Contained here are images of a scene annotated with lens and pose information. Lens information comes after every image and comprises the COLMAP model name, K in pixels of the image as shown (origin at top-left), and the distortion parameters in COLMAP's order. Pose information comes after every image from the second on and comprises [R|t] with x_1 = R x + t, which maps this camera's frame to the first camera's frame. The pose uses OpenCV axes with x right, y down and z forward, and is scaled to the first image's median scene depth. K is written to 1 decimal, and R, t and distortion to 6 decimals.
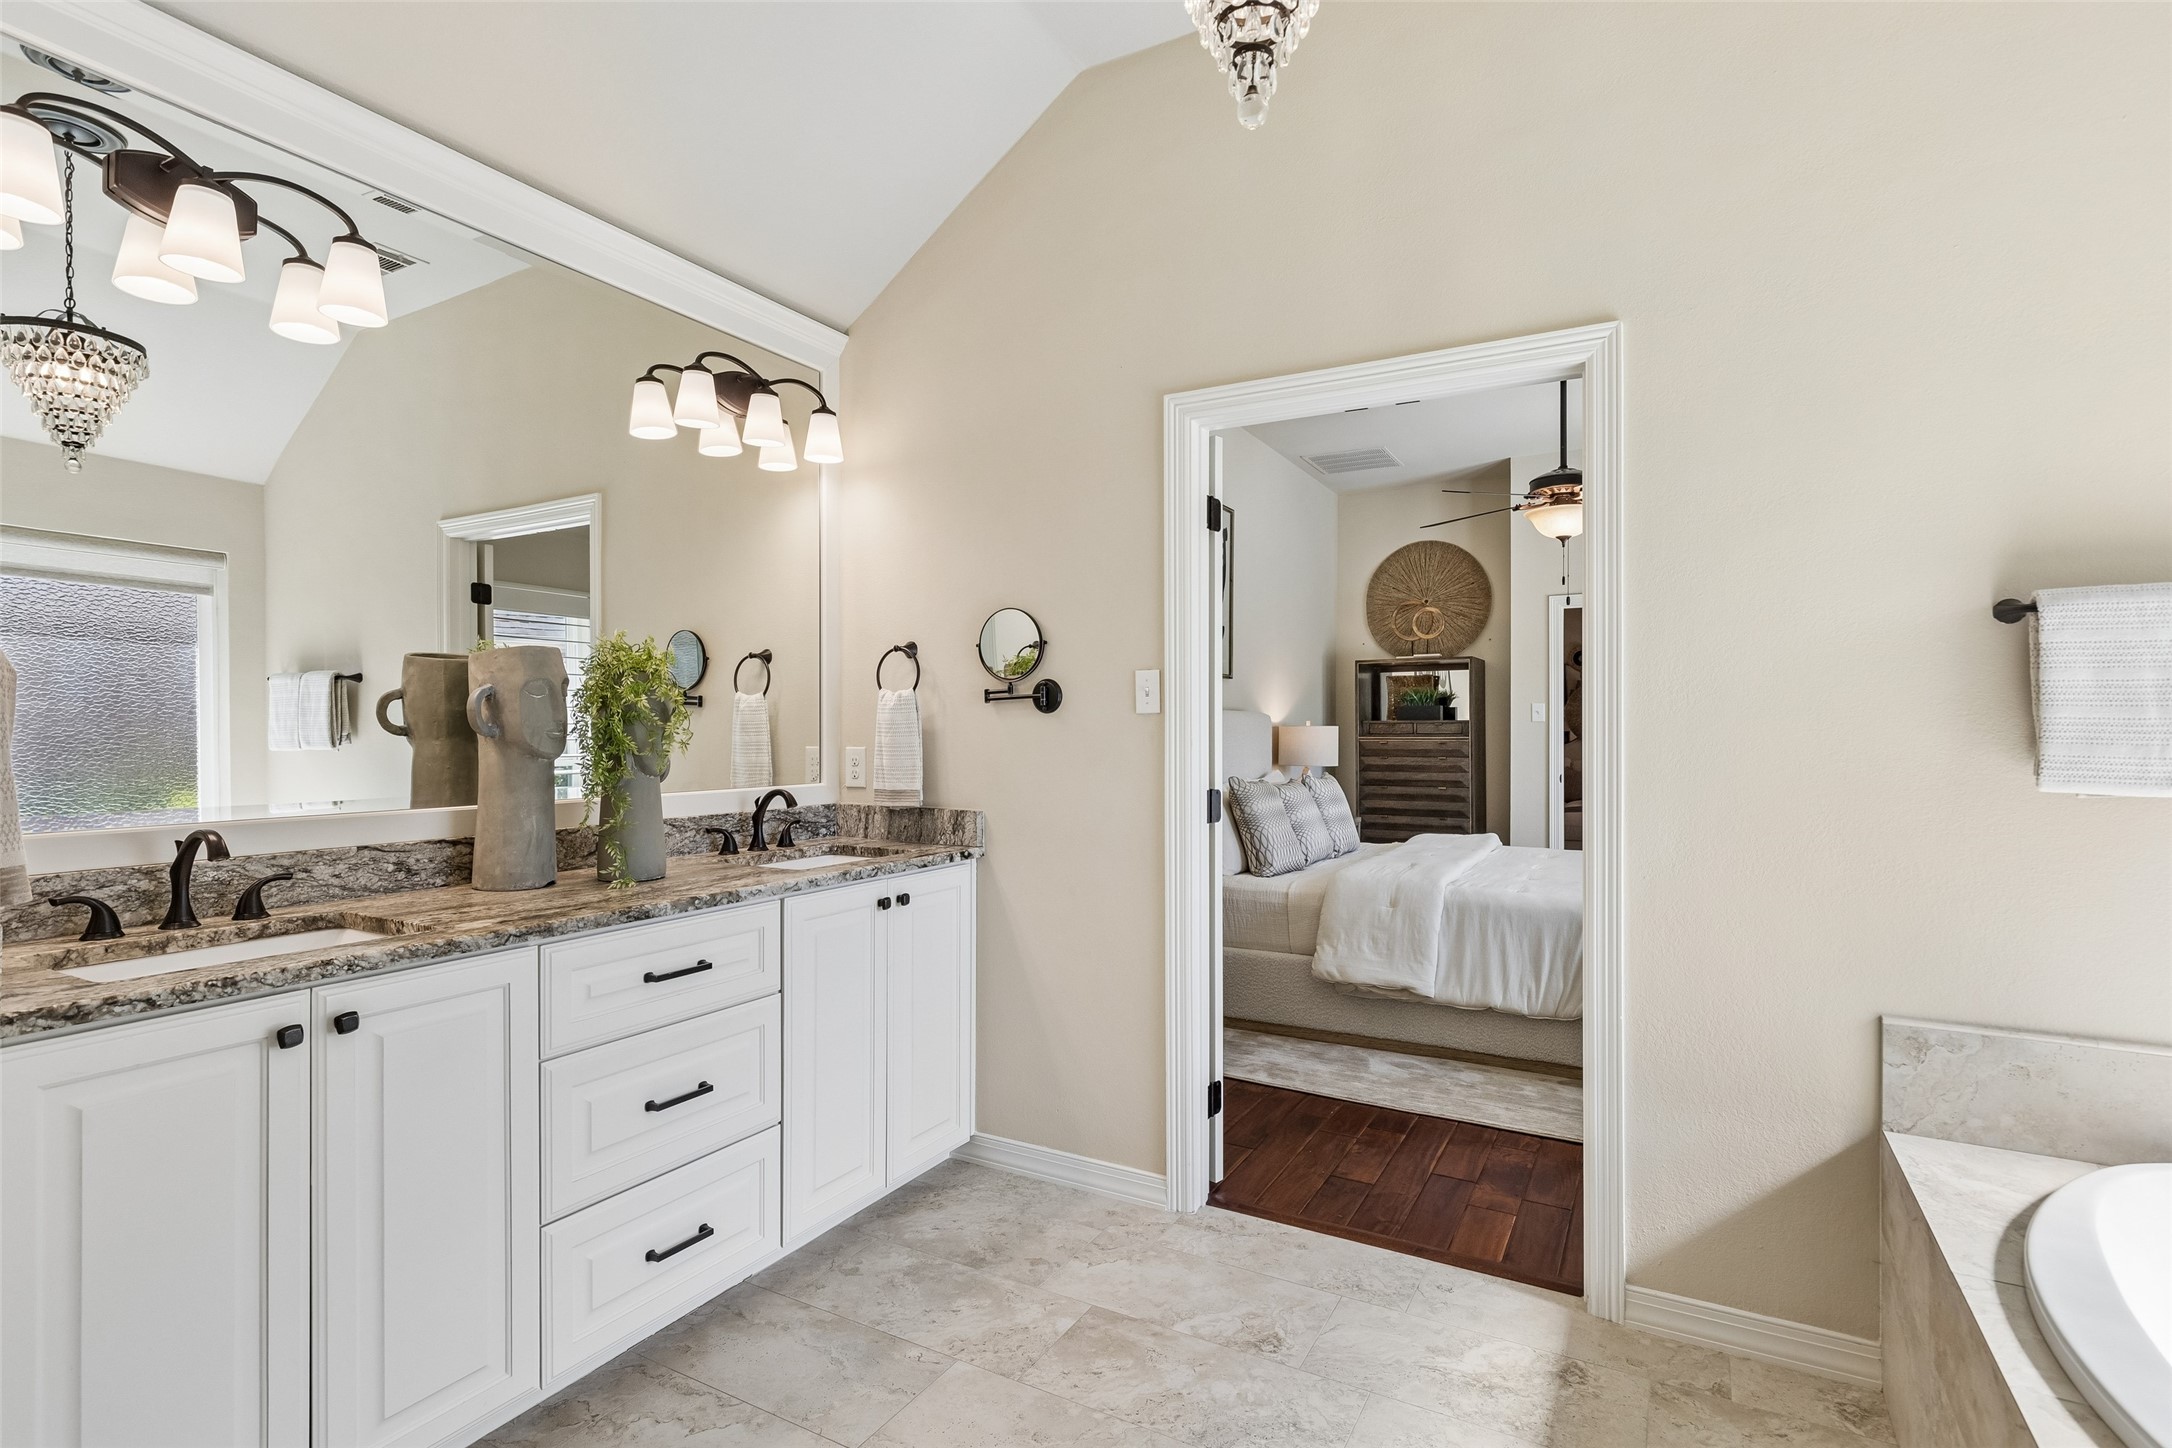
lens RADIAL K [[1057.3, 0, 1084.1], [0, 1057.3, 723.3], [0, 0, 1]] dist [0.000757, 0.000001]
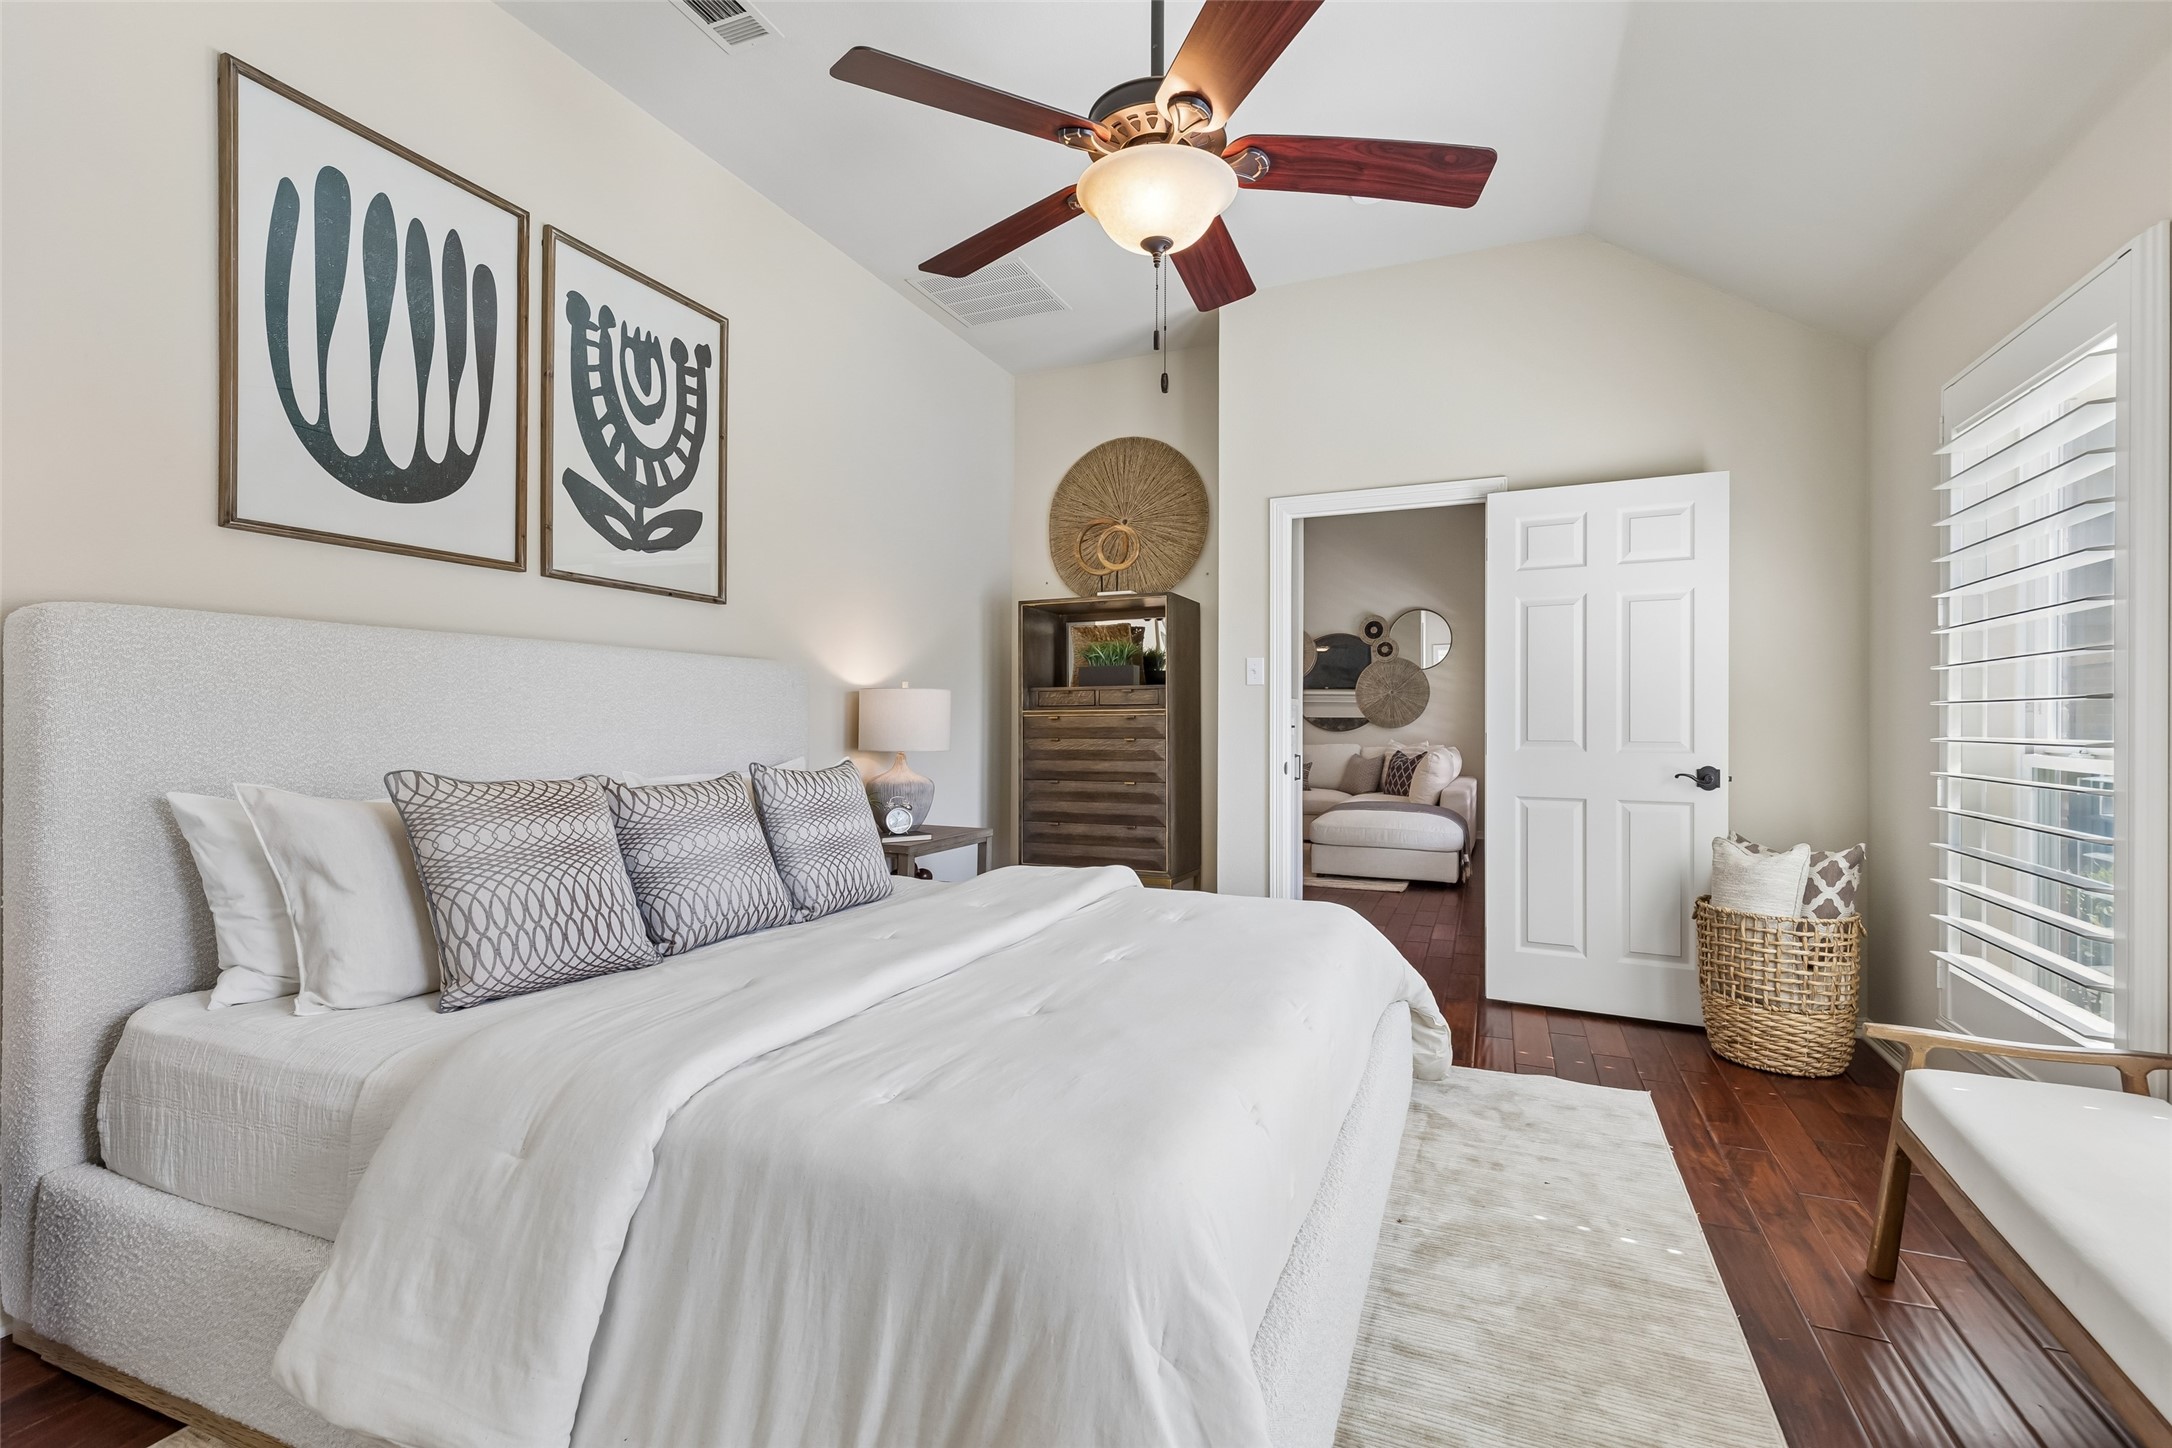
lens RADIAL K [[984.6, 0, 1087.1], [0, 984.6, 724.1], [0, 0, 1]] dist [0.011557, -0.002408]
pose [[0.993230, -0.000338, 0.116164, 0.228330], [-0.000338, 0.999983, 0.005798, 0.018297], [-0.116164, -0.005798, 0.993213, 0.352002]]
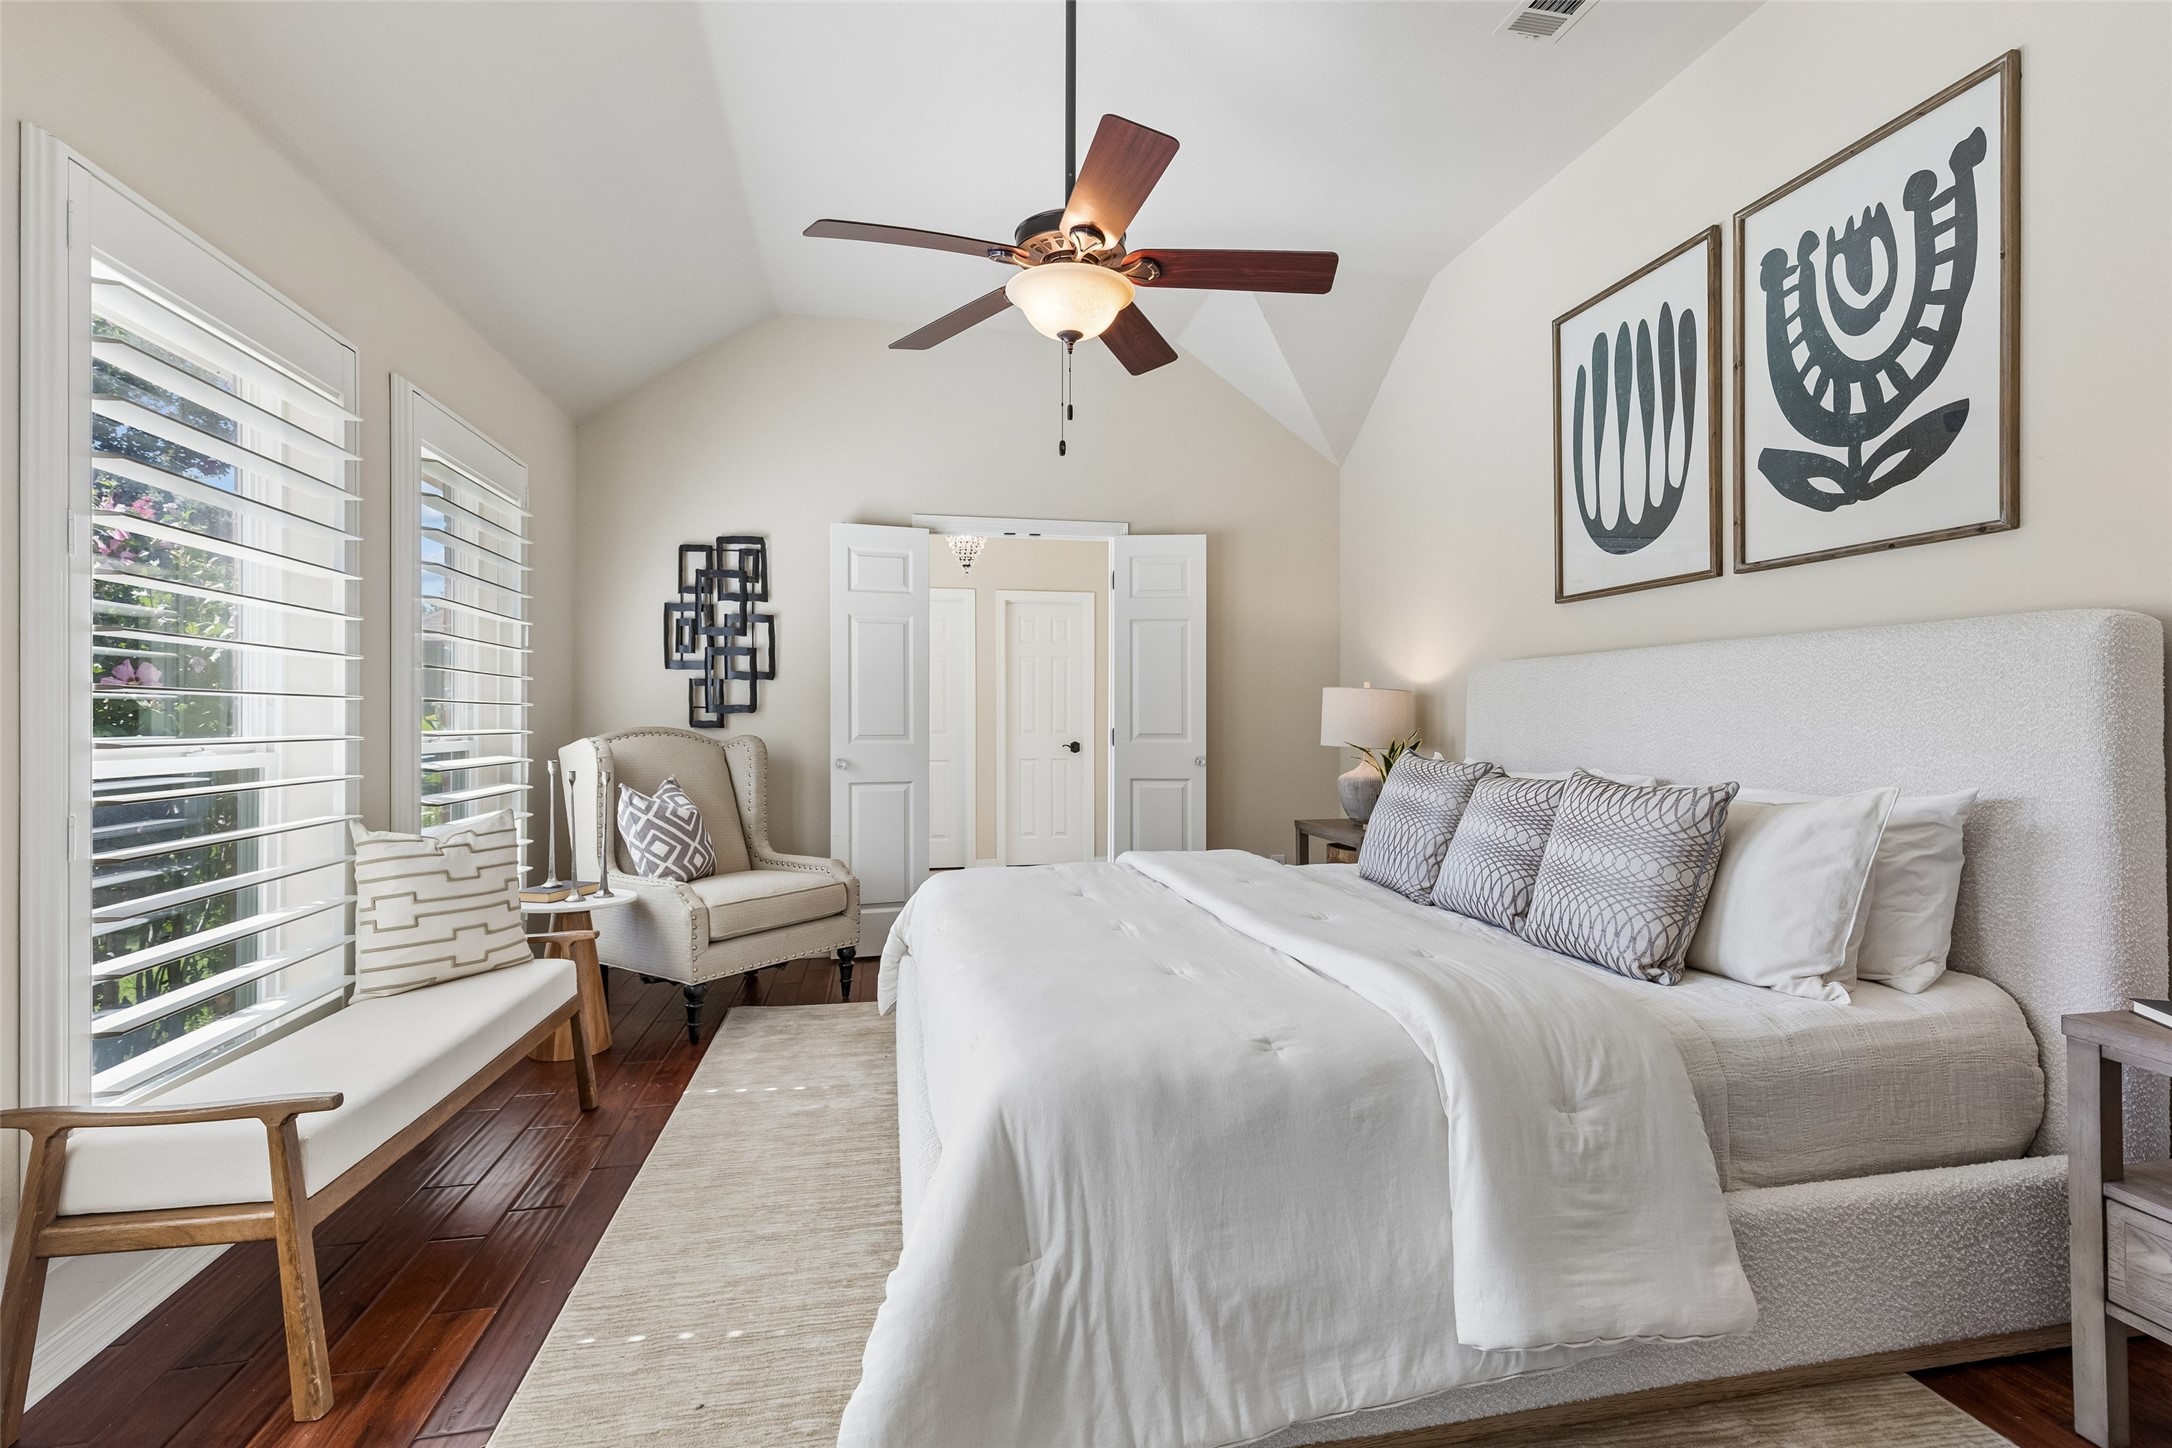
lens RADIAL K [[984.6, 0, 1097.6], [0, 984.6, 716.9], [0, 0, 1]] dist [0.011557, -0.002408]
pose [[-0.750436, -0.002087, -0.660940, 0.714870], [-0.001299, 0.999998, -0.001682, 0.018346], [0.660942, -0.000404, -0.750437, 1.319728]]
